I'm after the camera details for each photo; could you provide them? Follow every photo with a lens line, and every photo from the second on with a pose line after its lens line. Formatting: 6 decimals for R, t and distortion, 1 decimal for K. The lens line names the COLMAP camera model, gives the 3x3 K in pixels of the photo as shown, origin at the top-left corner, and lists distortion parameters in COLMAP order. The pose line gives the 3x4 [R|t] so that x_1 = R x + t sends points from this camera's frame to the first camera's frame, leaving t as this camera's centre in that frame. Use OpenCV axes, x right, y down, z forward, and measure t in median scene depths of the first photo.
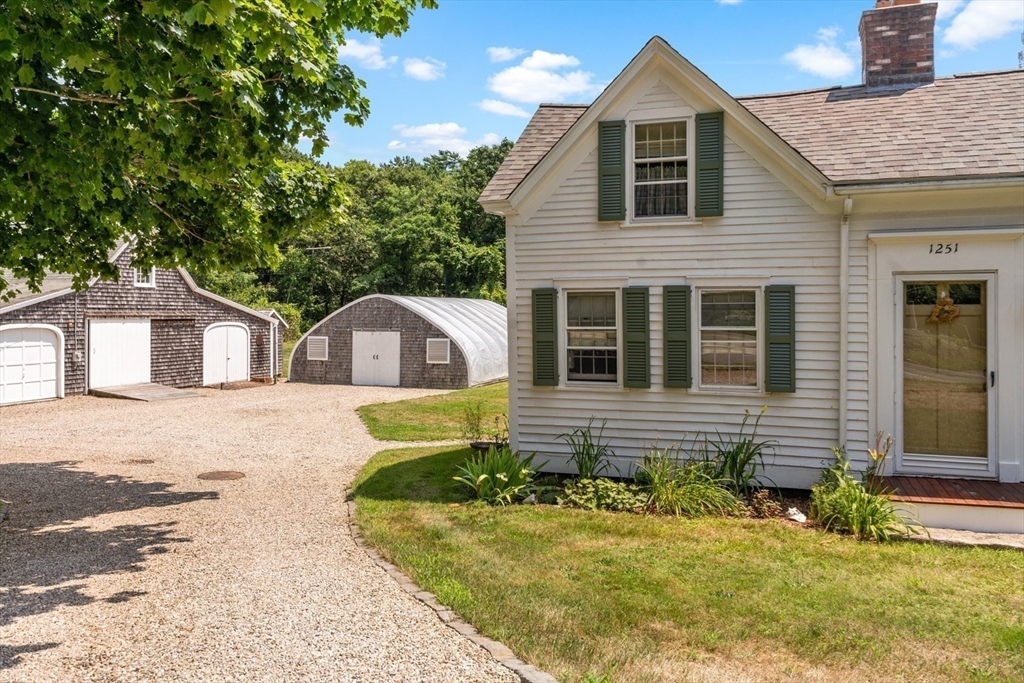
lens RADIAL K [[821.3, 0, 498.2], [0, 821.3, 313.6], [0, 0, 1]] dist [0.005753, -0.008347]
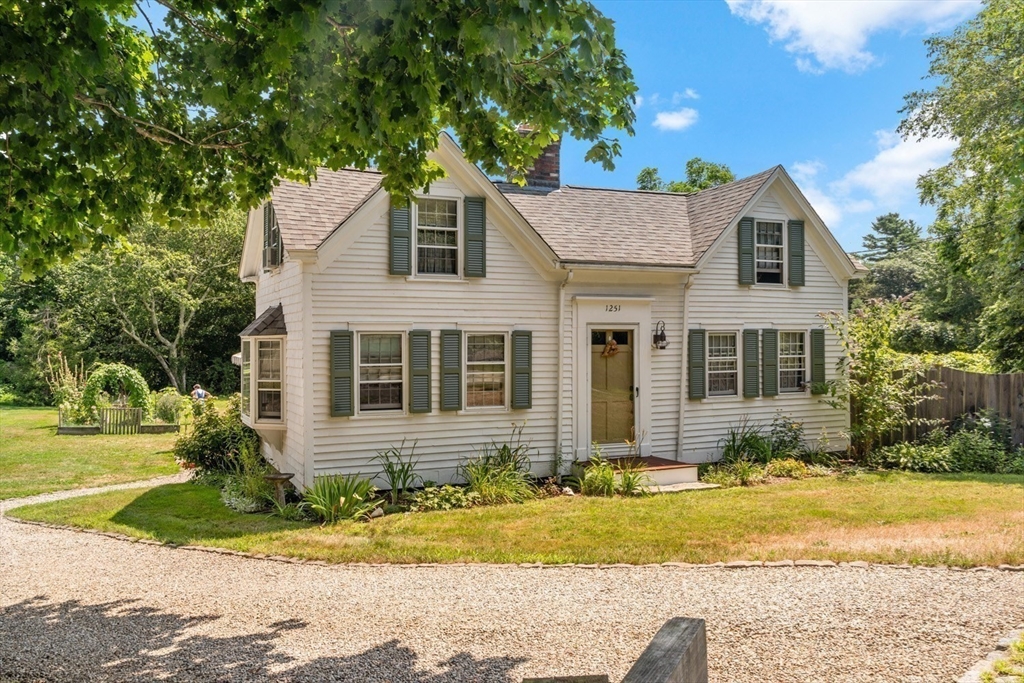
lens RADIAL K [[821.3, 0, 514.8], [0, 821.3, 341.7], [0, 0, 1]] dist [0.005753, -0.008347]
pose [[0.728134, -0.000288, 0.685434, -0.579993], [0.003574, 0.999988, -0.003376, -0.011158], [-0.685425, 0.004908, 0.728127, 0.011910]]
